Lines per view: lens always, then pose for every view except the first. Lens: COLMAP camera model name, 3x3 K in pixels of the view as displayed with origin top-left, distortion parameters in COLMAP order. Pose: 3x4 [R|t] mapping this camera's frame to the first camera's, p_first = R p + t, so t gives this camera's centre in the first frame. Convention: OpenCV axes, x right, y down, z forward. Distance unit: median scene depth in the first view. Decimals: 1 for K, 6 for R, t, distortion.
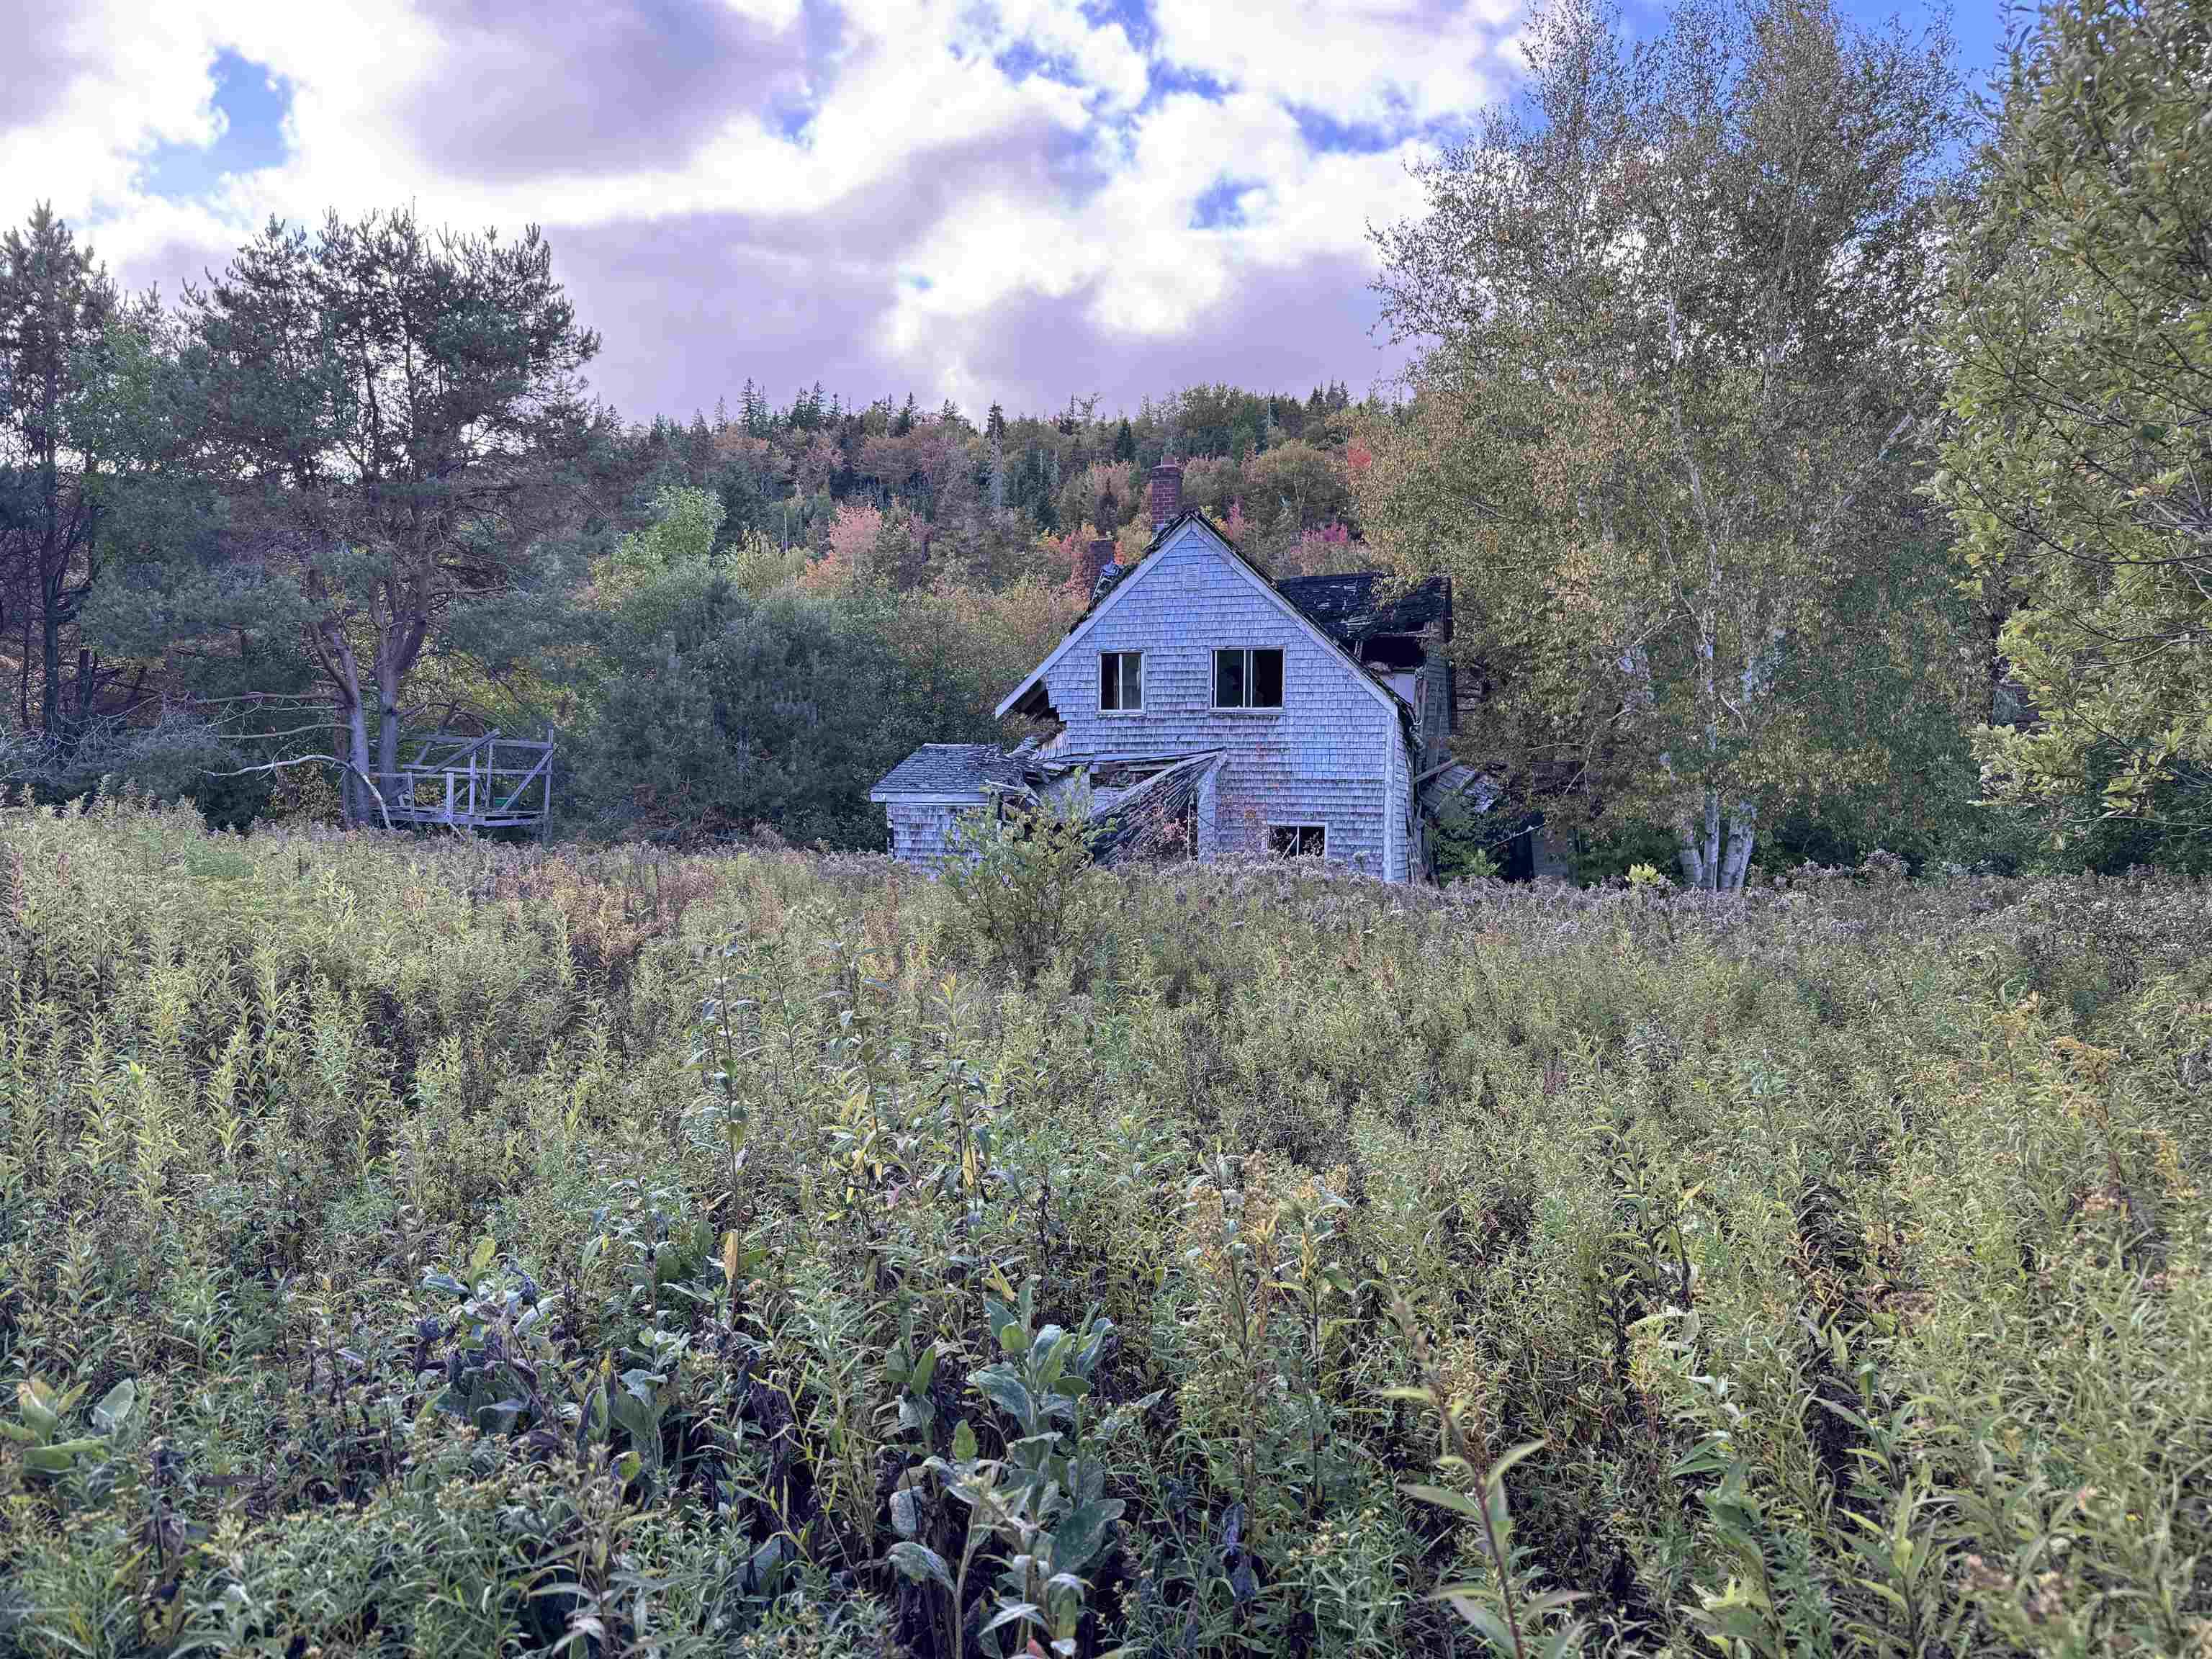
lens RADIAL K [[1613.6, 0, 1103.5], [0, 1613.6, 832.2], [0, 0, 1]] dist [0.117108, -0.152535]
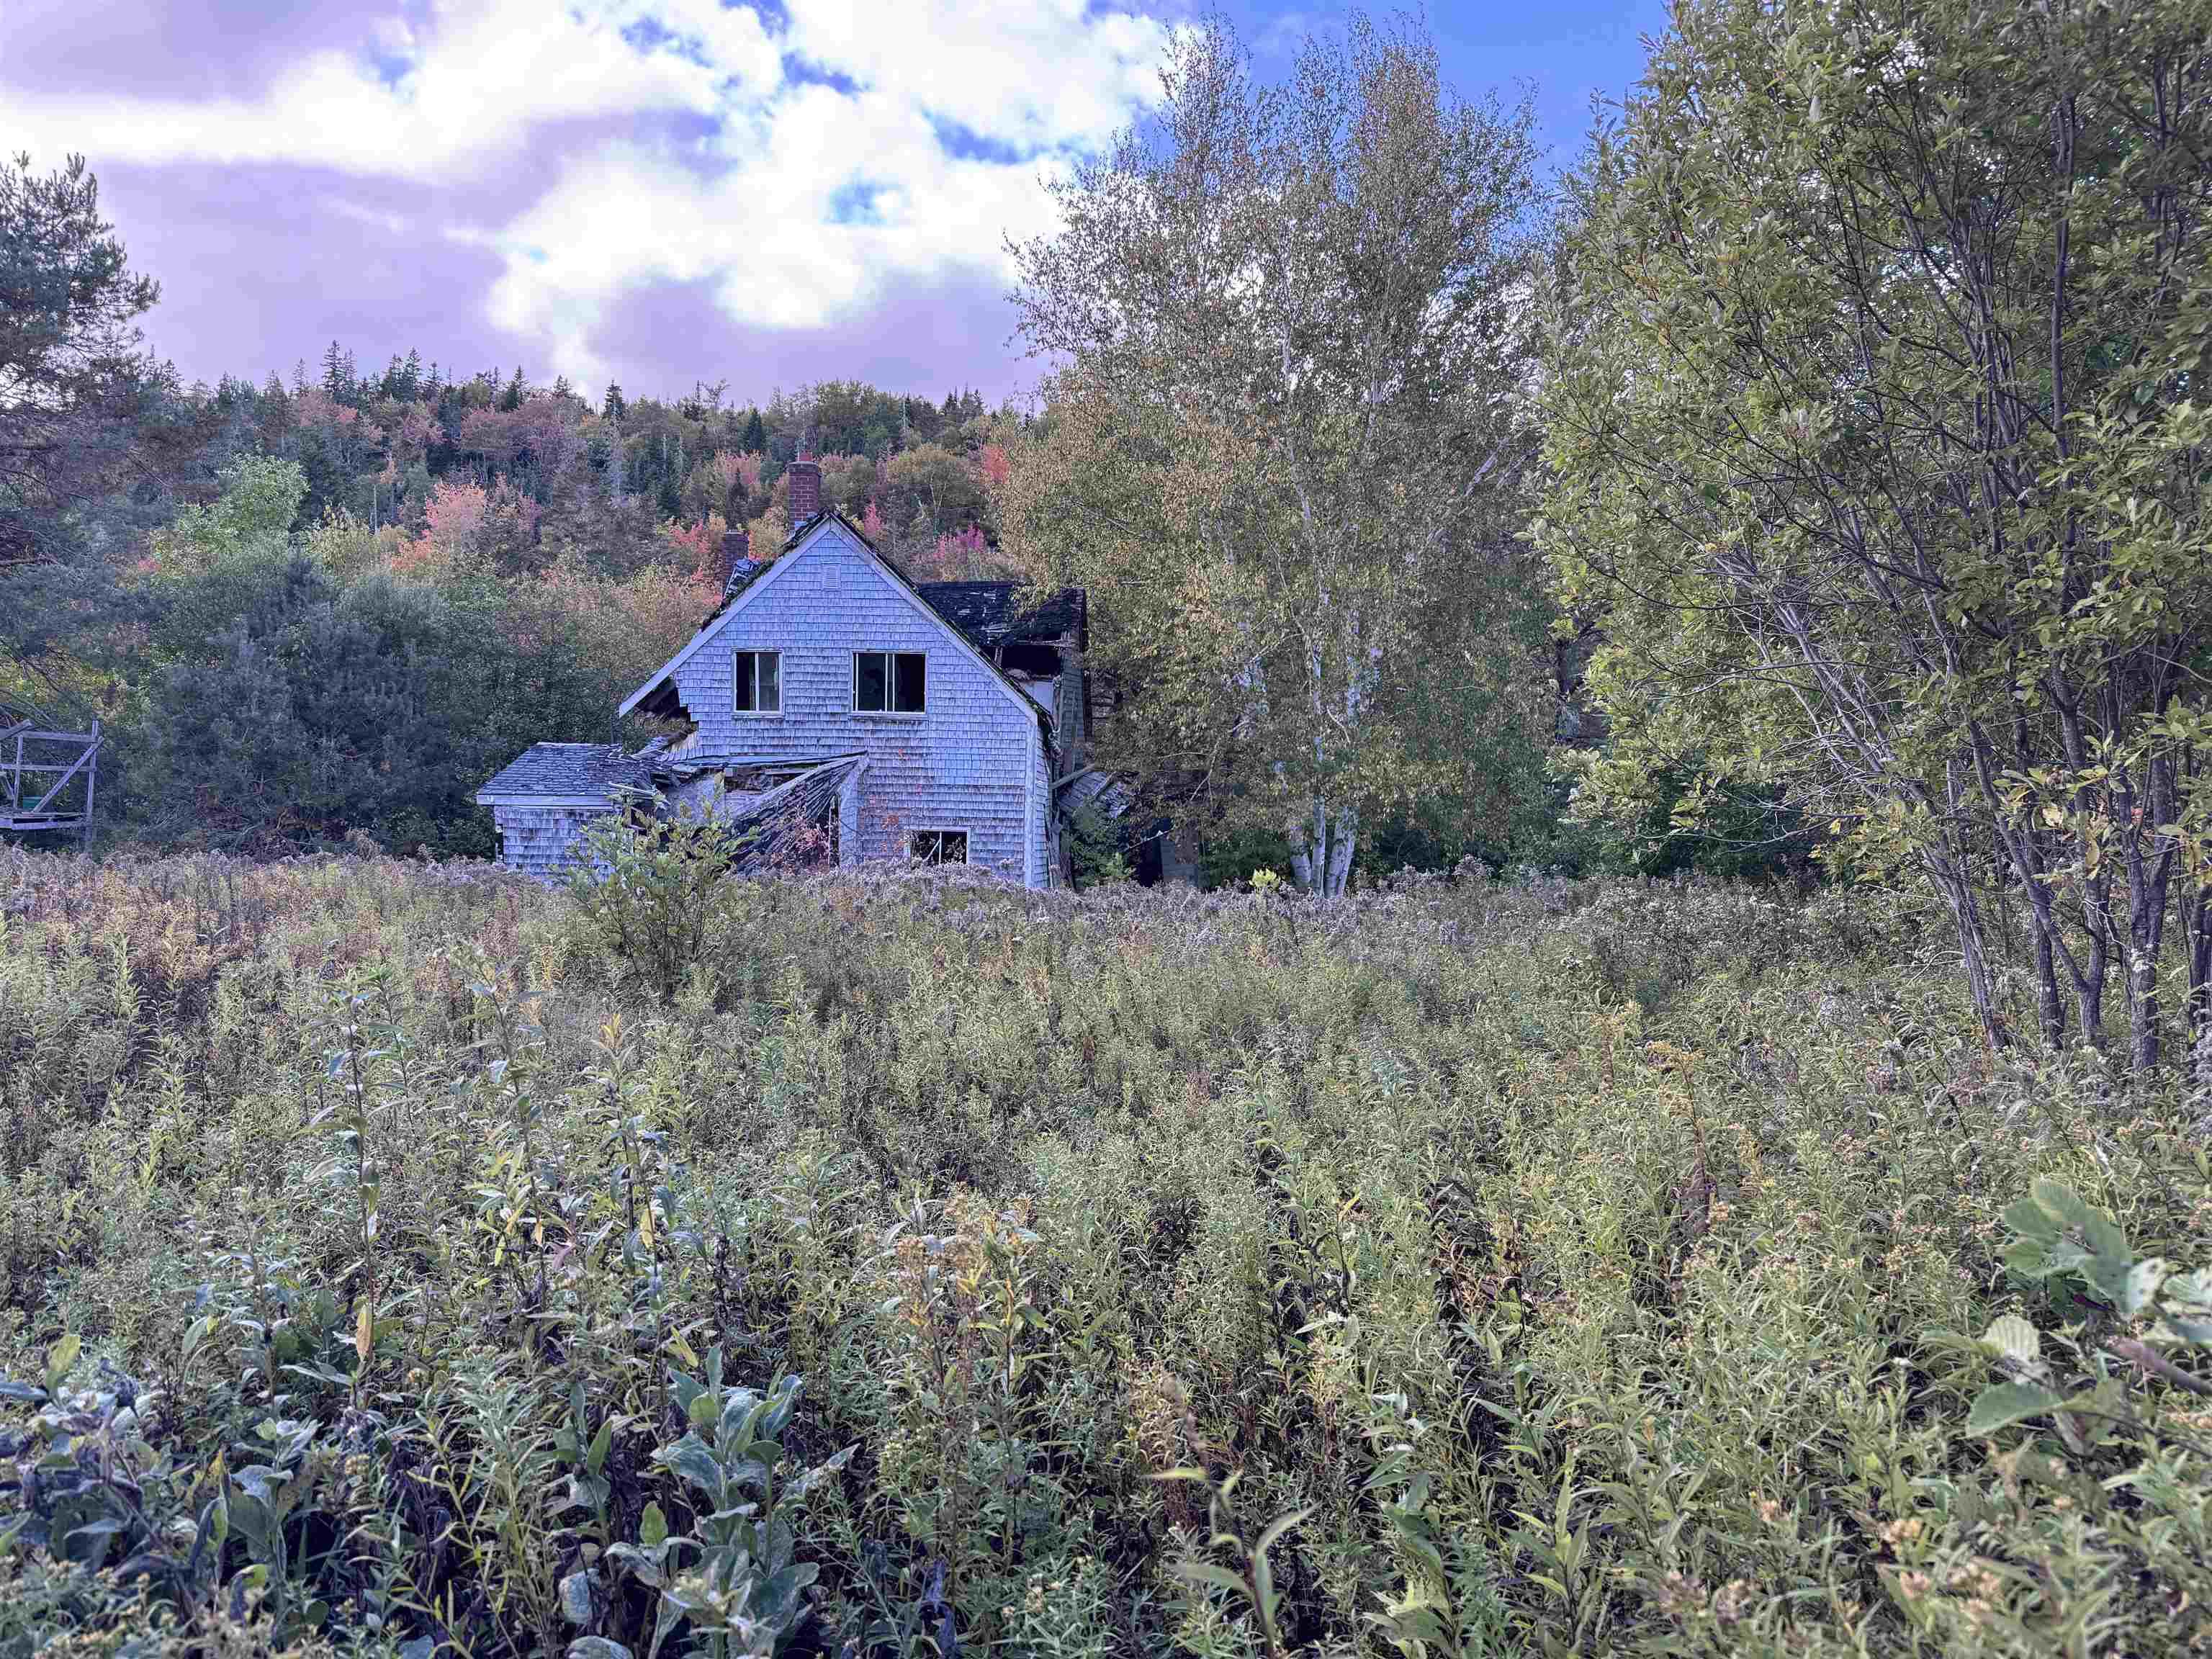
lens RADIAL K [[1613.6, 0, 1103.5], [0, 1613.6, 832.2], [0, 0, 1]] dist [0.117108, -0.152535]
pose [[0.974496, 0.001264, 0.224403, -0.005446], [-0.001252, 0.999999, -0.000192, -0.003114], [-0.224403, -0.000094, 0.974496, 0.002345]]
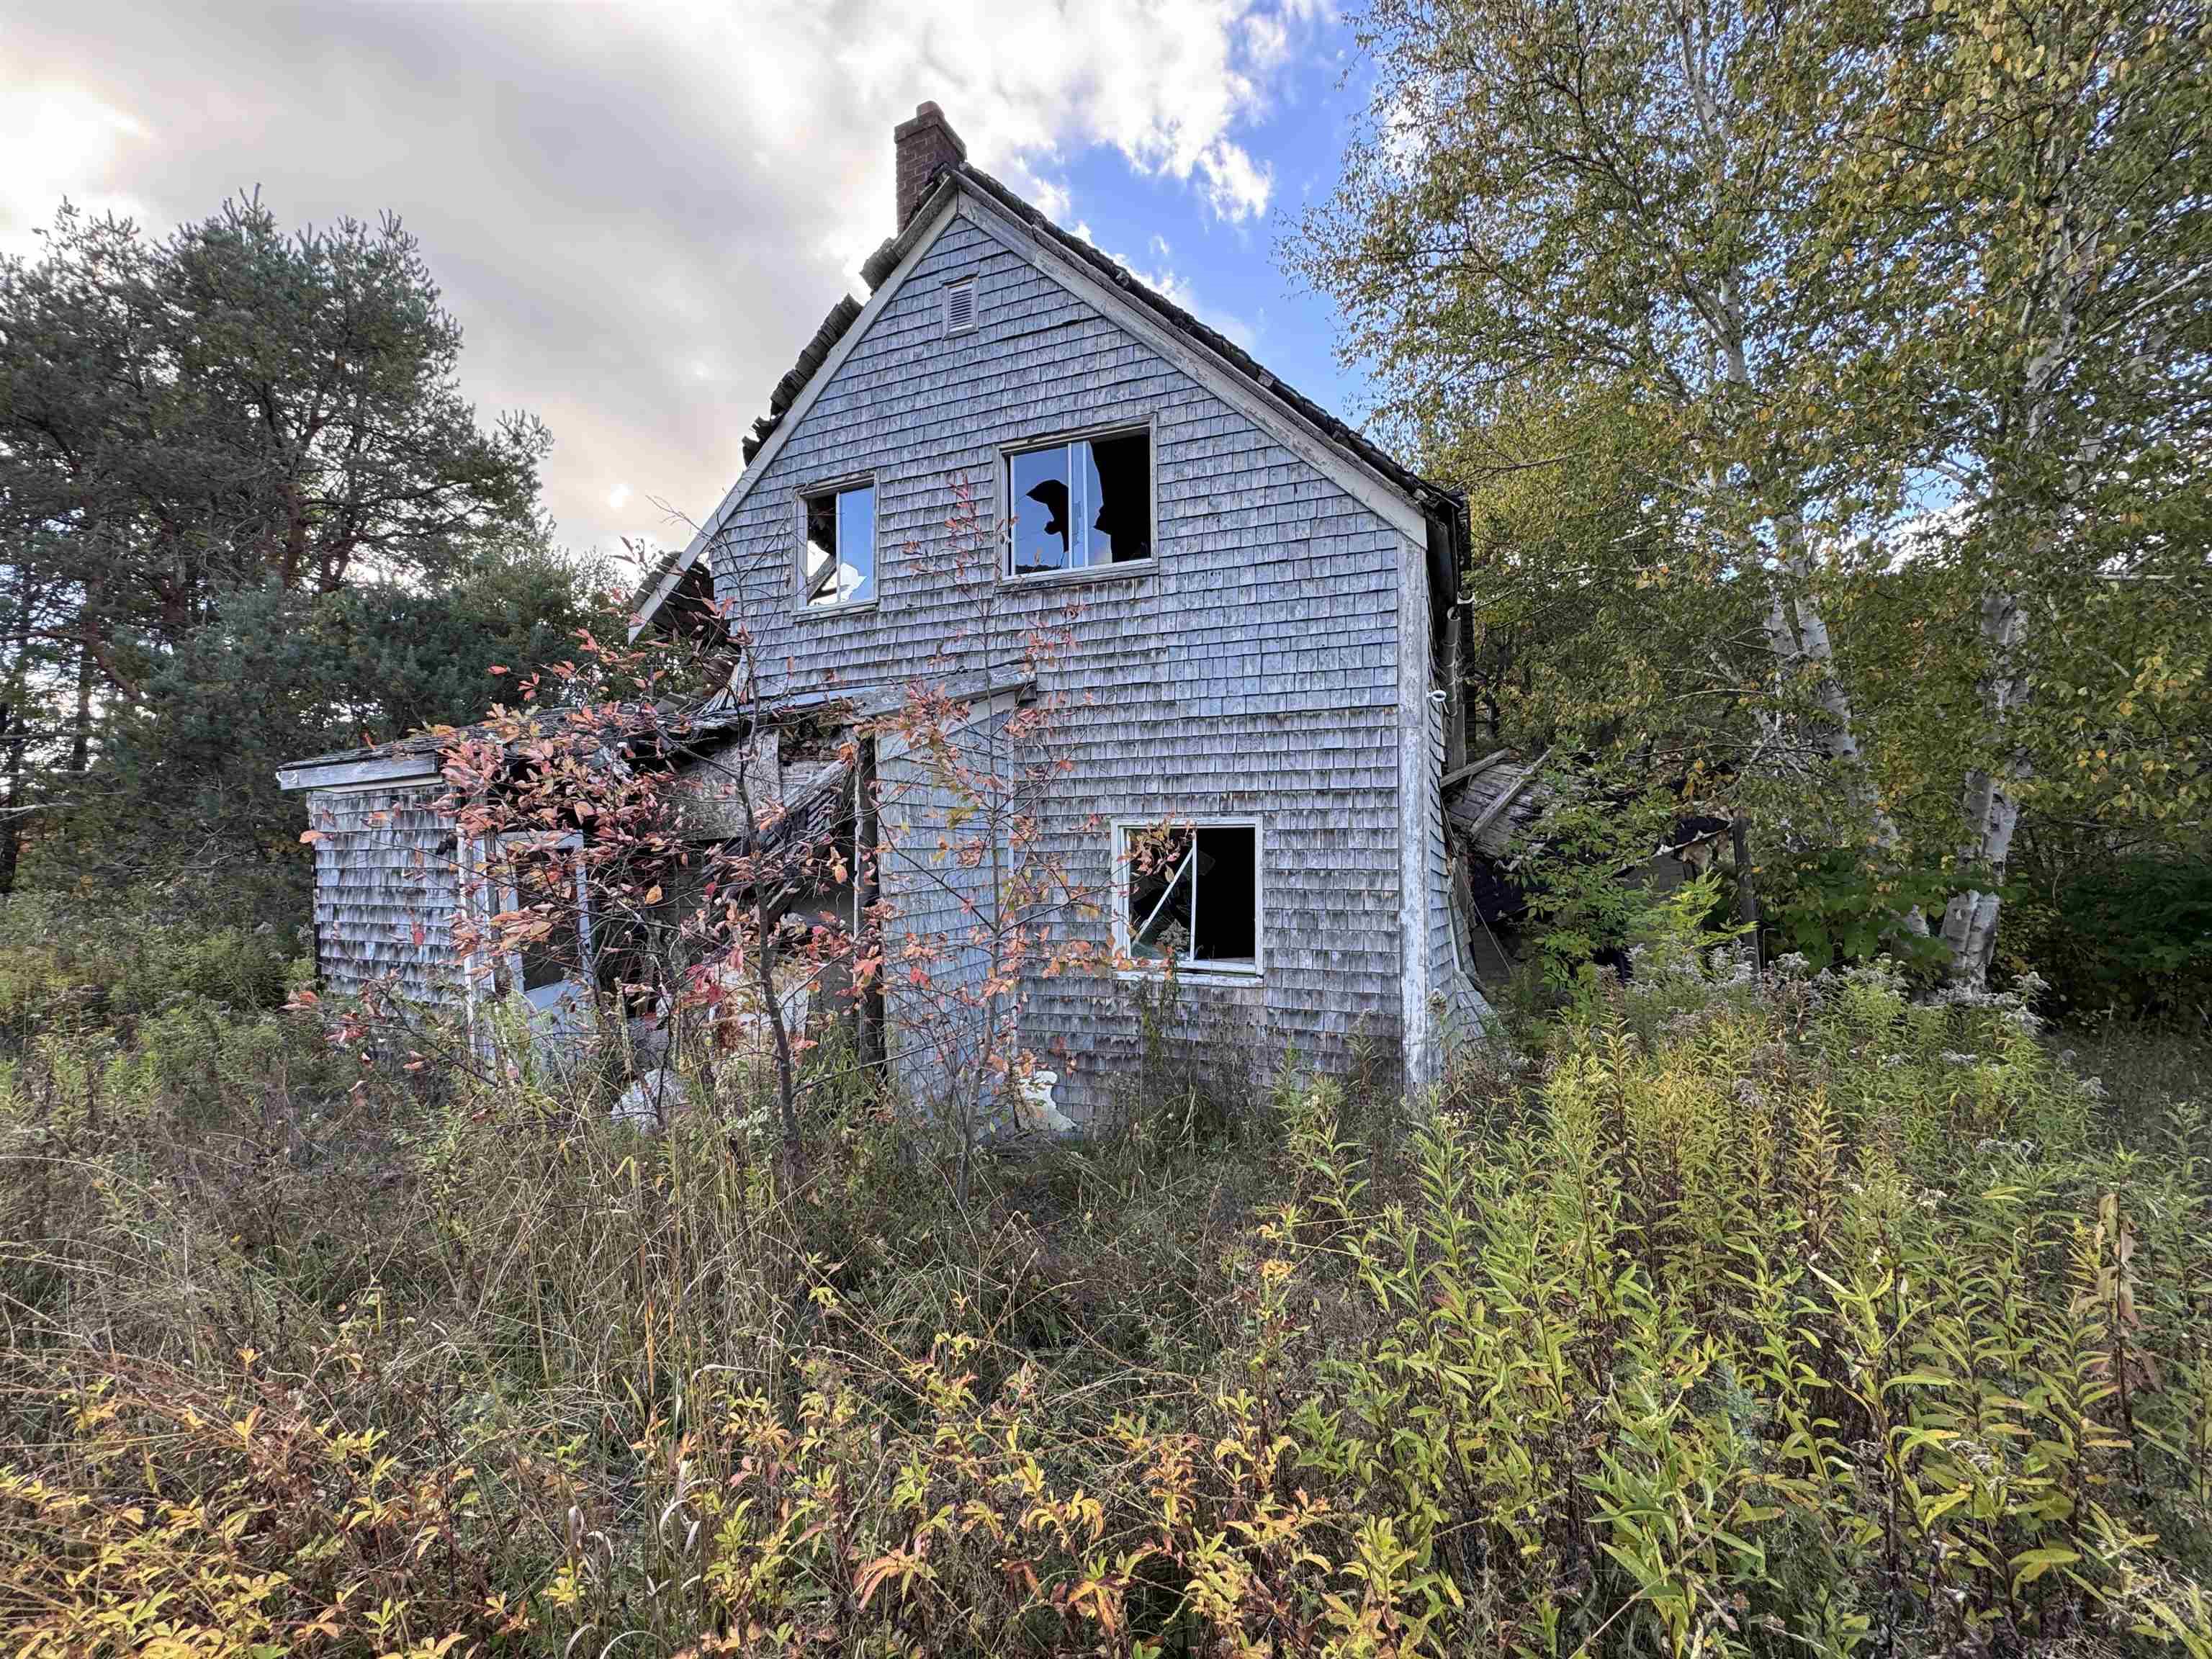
lens RADIAL K [[879.0, 0, 1105.6], [0, 879.0, 824.4], [0, 0, 1]] dist [-0.001615, 0.000060]
pose [[0.992422, -0.016094, -0.121816, 0.122651], [0.005631, 0.996300, -0.085754, 0.014656], [0.122745, 0.084419, 0.988841, 0.748773]]
